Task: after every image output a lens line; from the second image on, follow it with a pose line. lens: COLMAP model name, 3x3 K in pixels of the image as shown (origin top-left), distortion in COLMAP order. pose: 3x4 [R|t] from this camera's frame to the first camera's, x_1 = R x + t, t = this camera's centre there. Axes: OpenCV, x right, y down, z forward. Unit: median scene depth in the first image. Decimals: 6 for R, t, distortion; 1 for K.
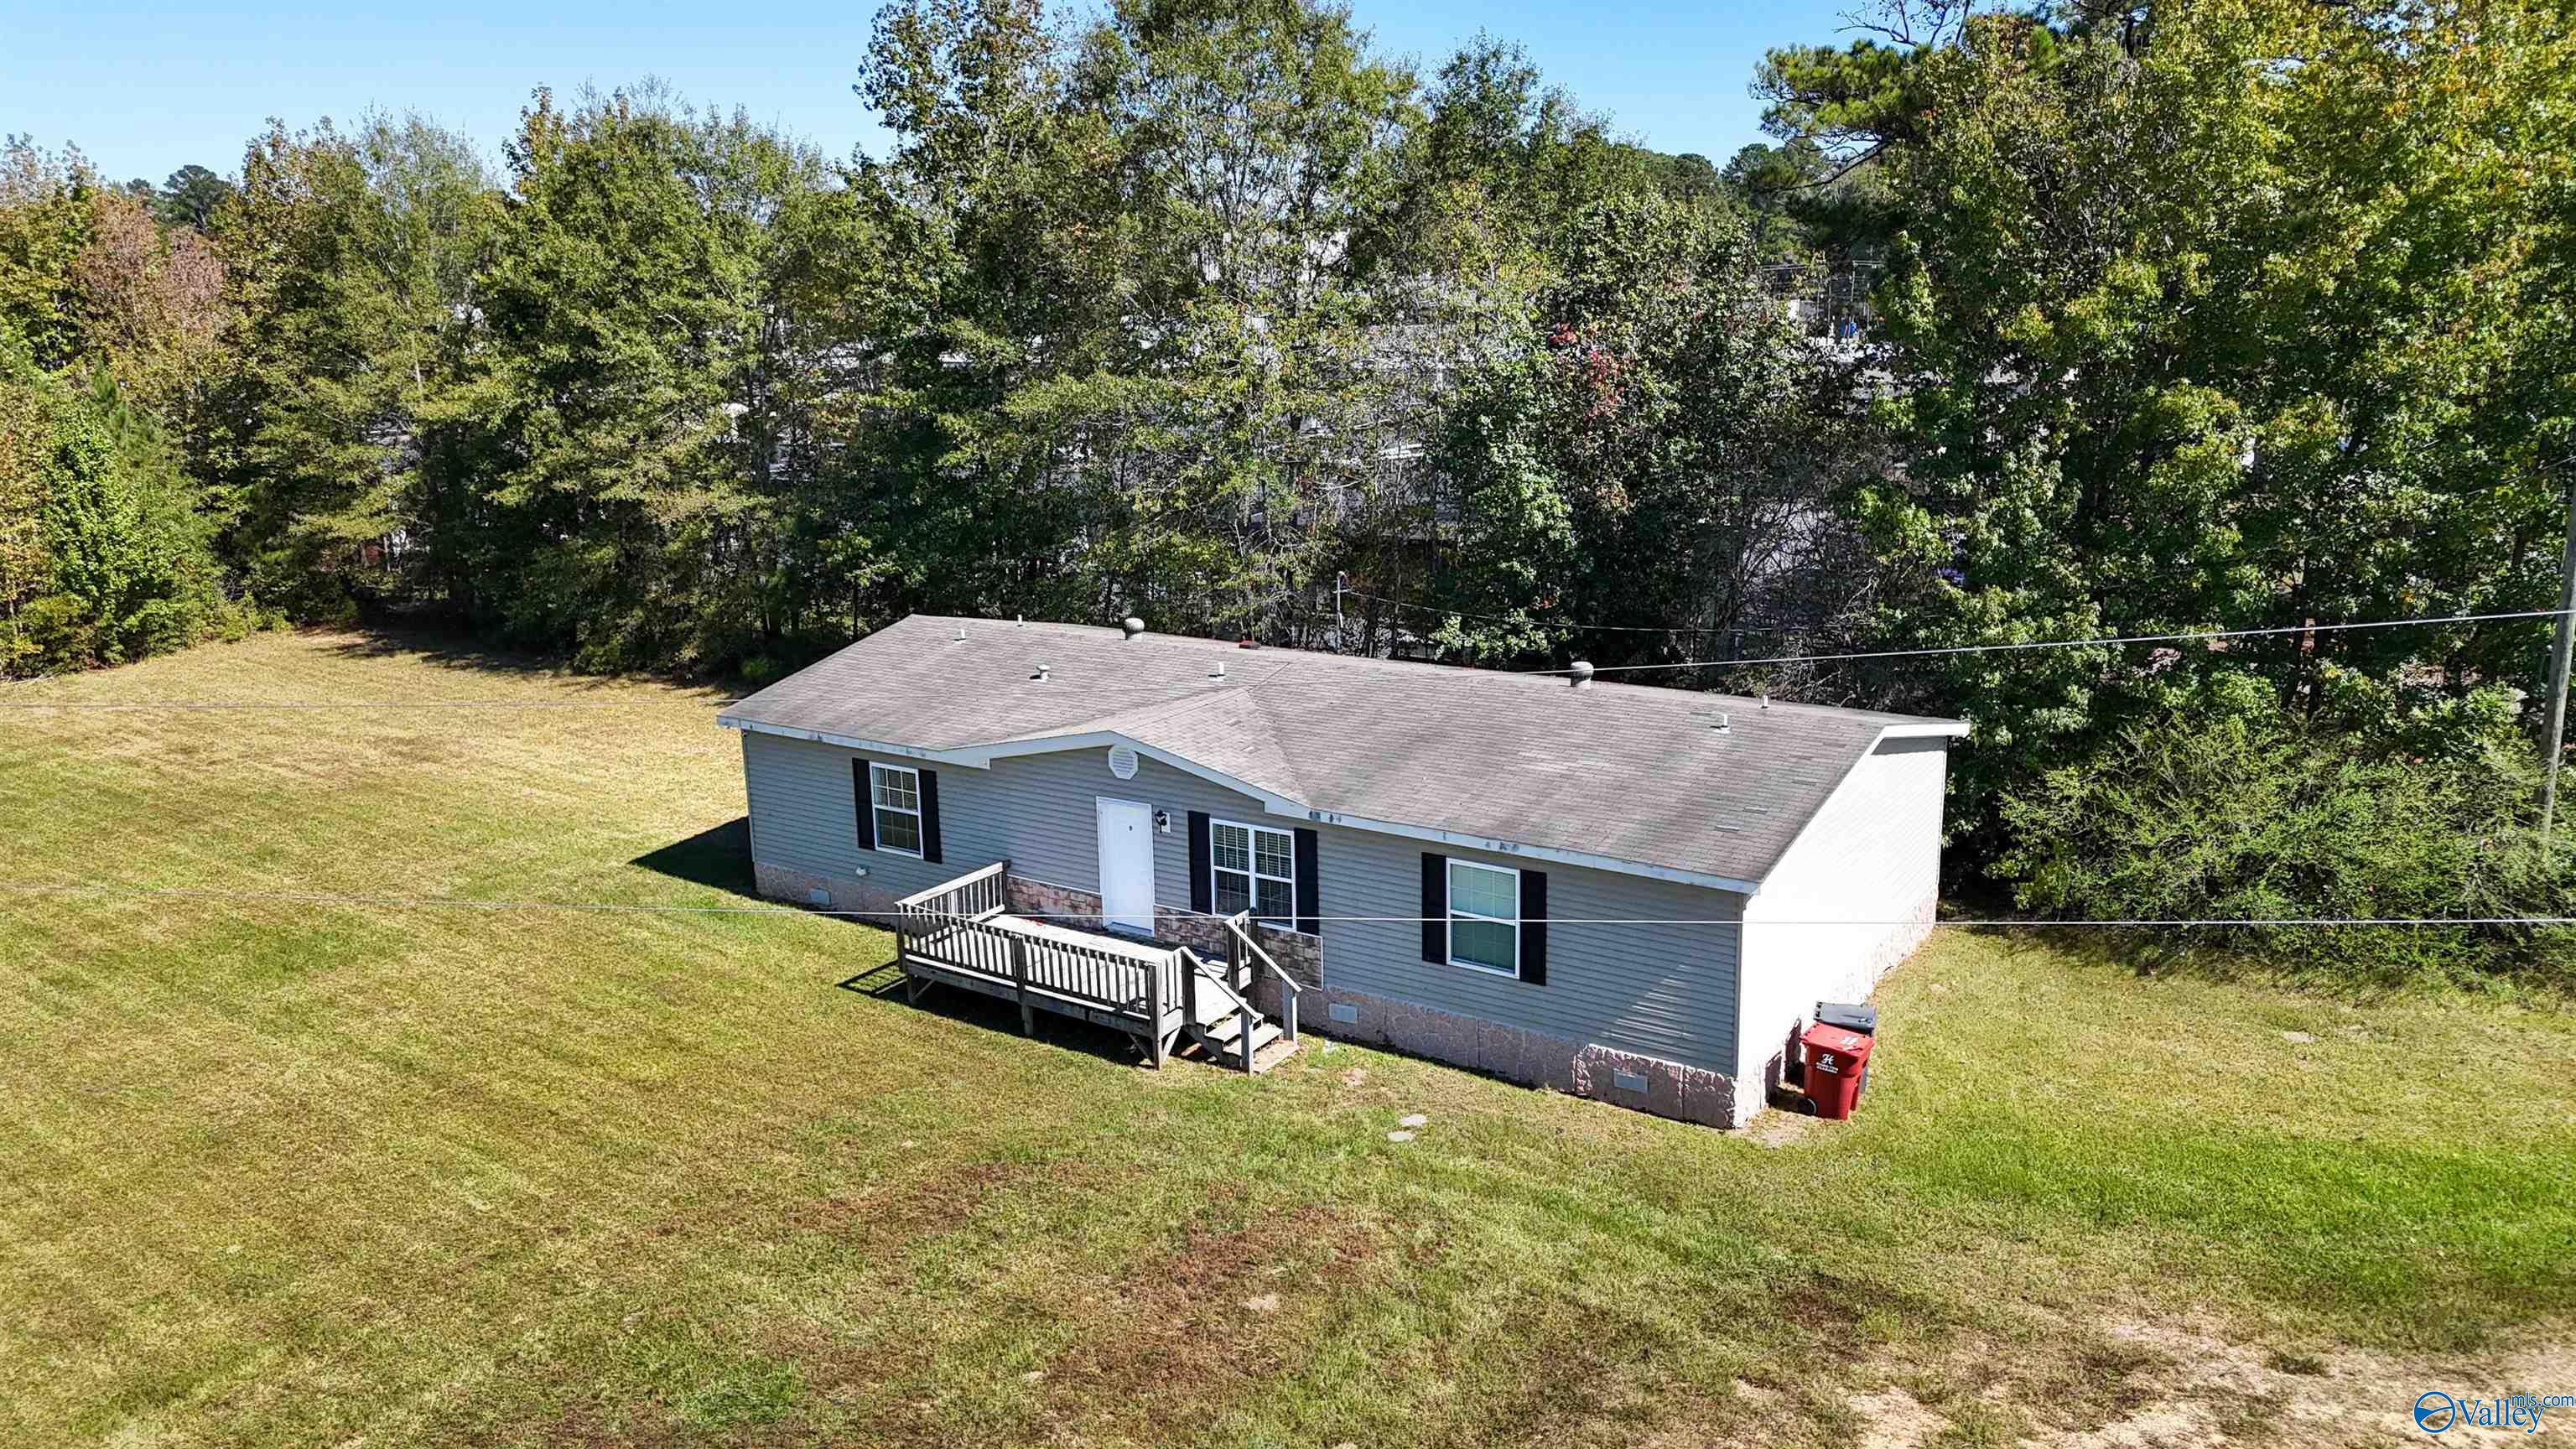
lens RADIAL K [[1876.0, 0, 1288.0], [0, 1876.0, 724.5], [0, 0, 1]] dist [0.052826, -0.009084]
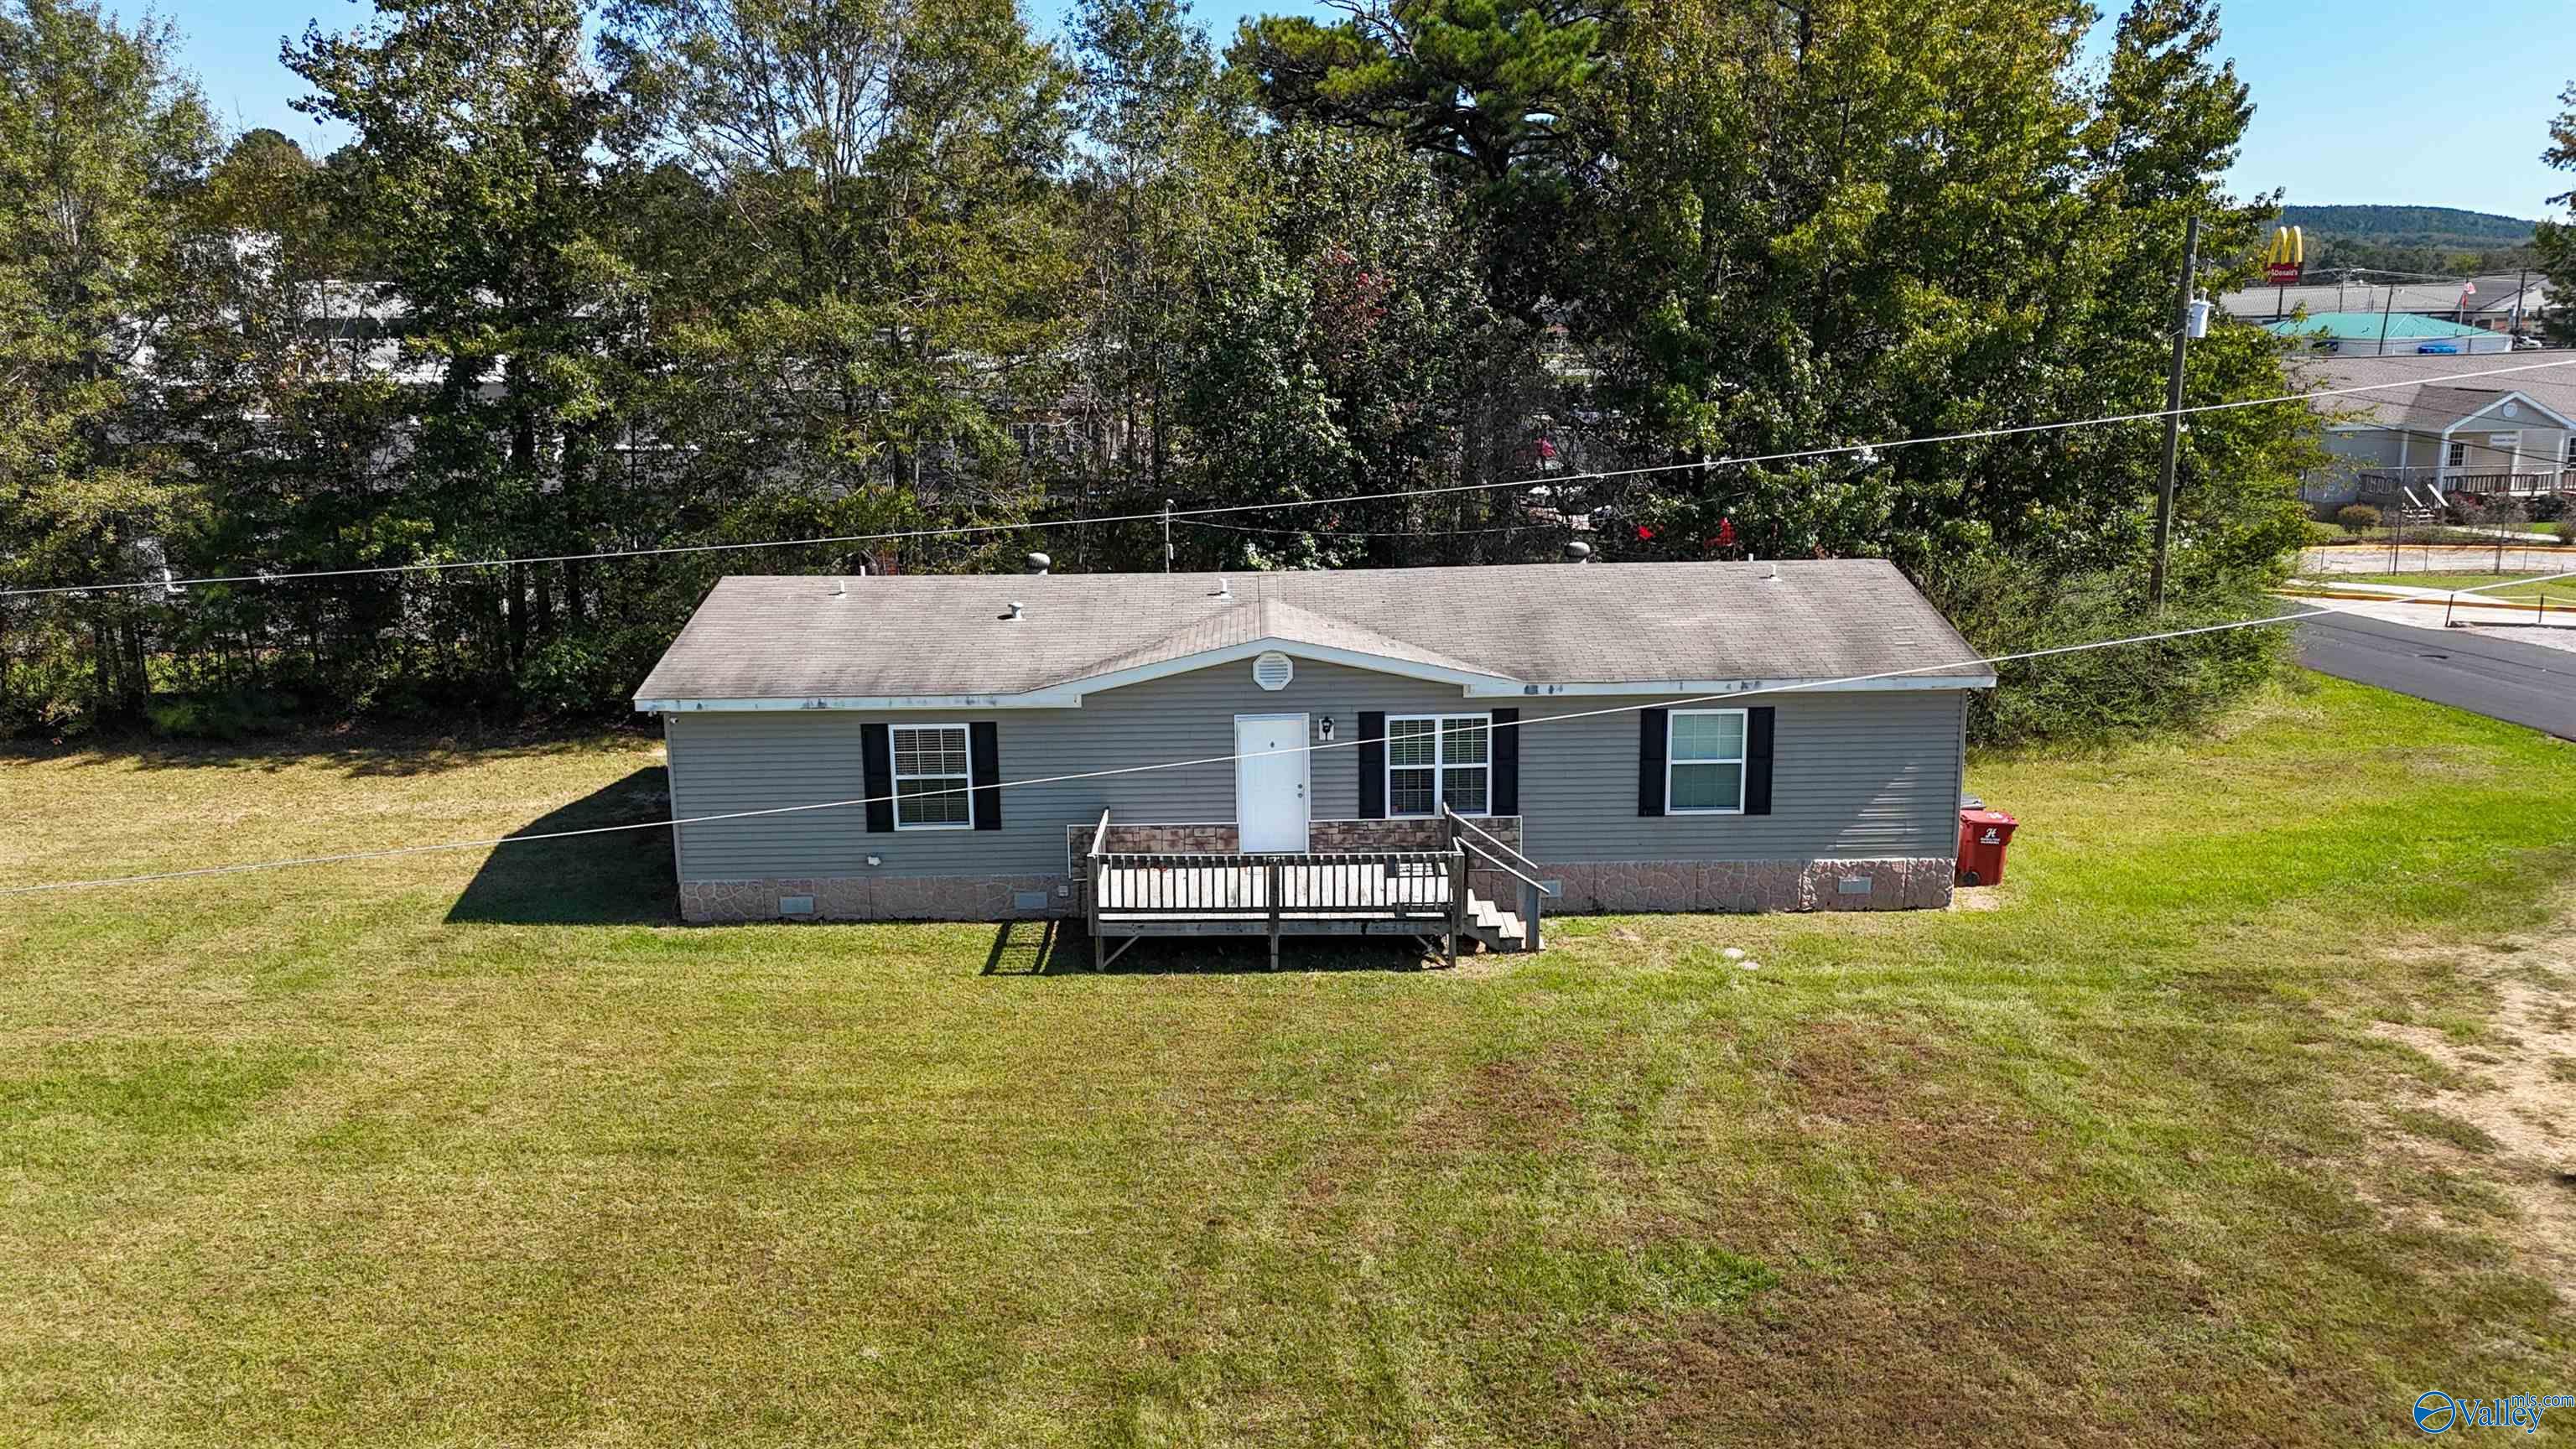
lens RADIAL K [[1900.6, 0, 1288.0], [0, 1900.6, 724.5], [0, 0, 1]] dist [0.066728, -0.037462]
pose [[0.825187, -0.112236, 0.553597, -0.588555], [0.128155, 0.991703, 0.010031, 0.036370], [-0.550130, 0.062669, 0.832724, 0.209207]]
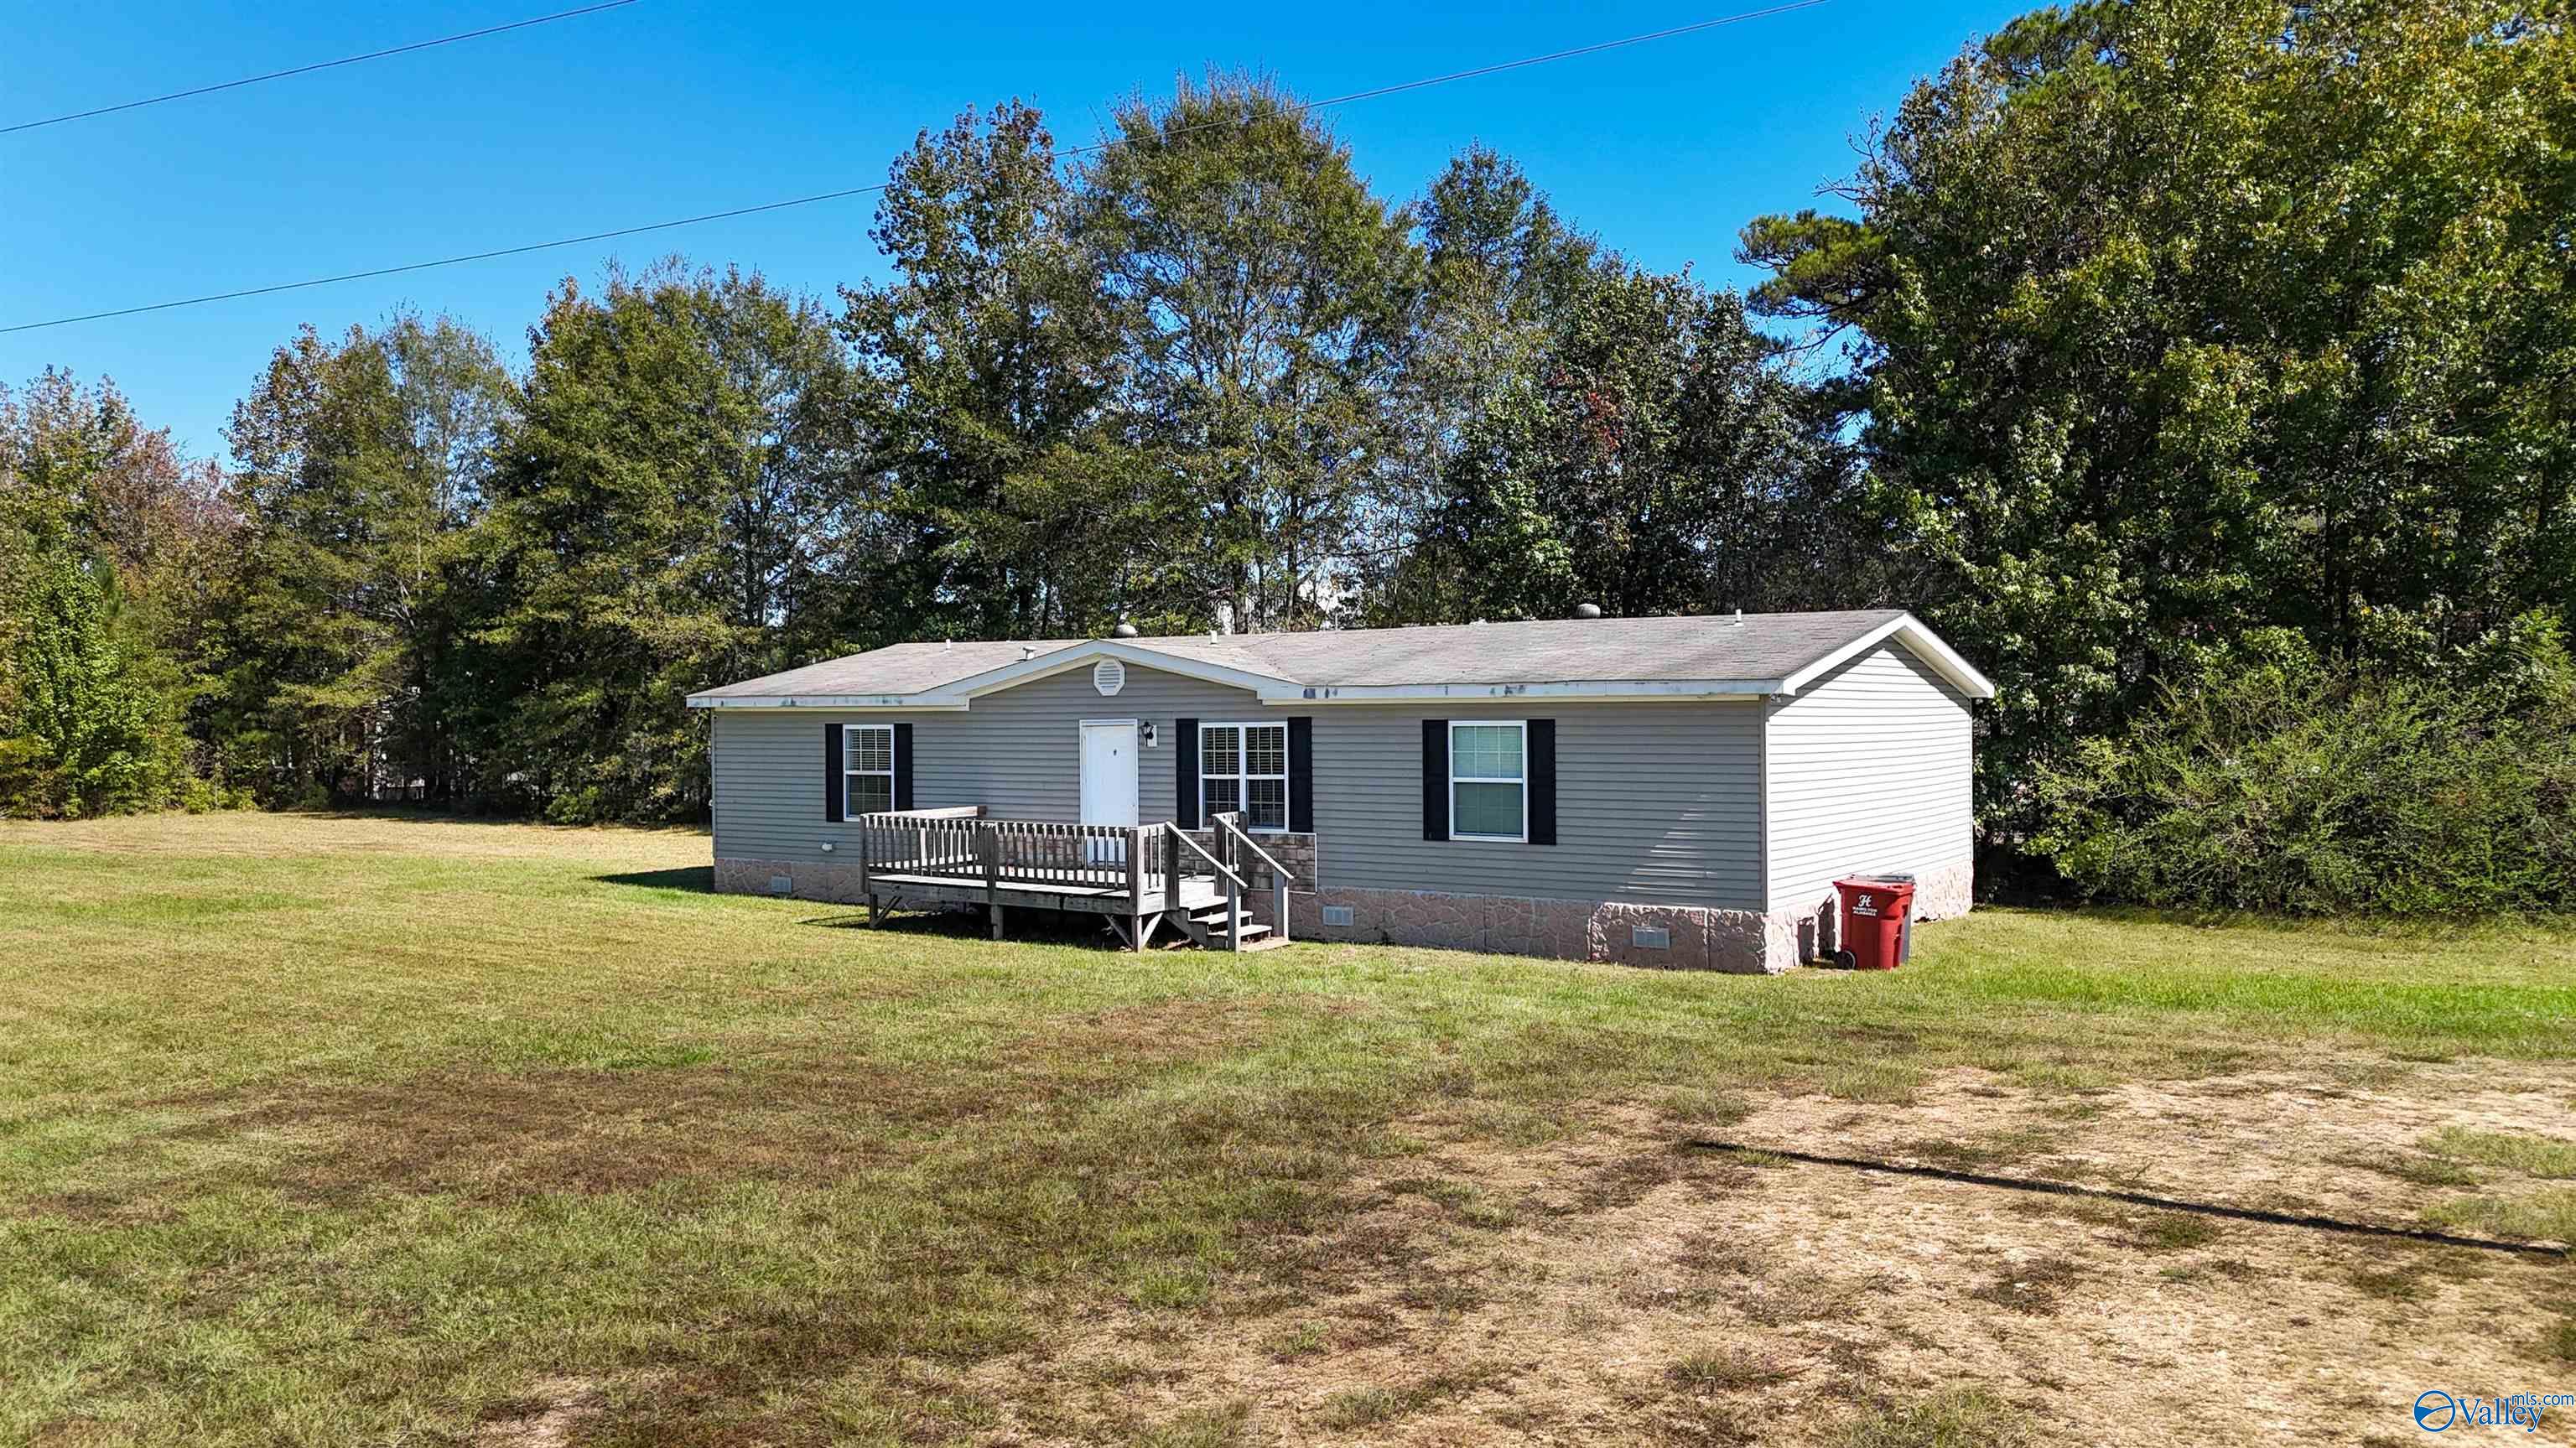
lens RADIAL K [[1900.5, 0, 1288.0], [0, 1900.5, 724.0], [0, 0, 1]] dist [0.066728, -0.037462]
pose [[0.999956, 0.009318, -0.000493, 0.003743], [-0.009198, 0.975422, -0.220154, 0.248318], [-0.001570, 0.220149, 0.975465, 0.059342]]
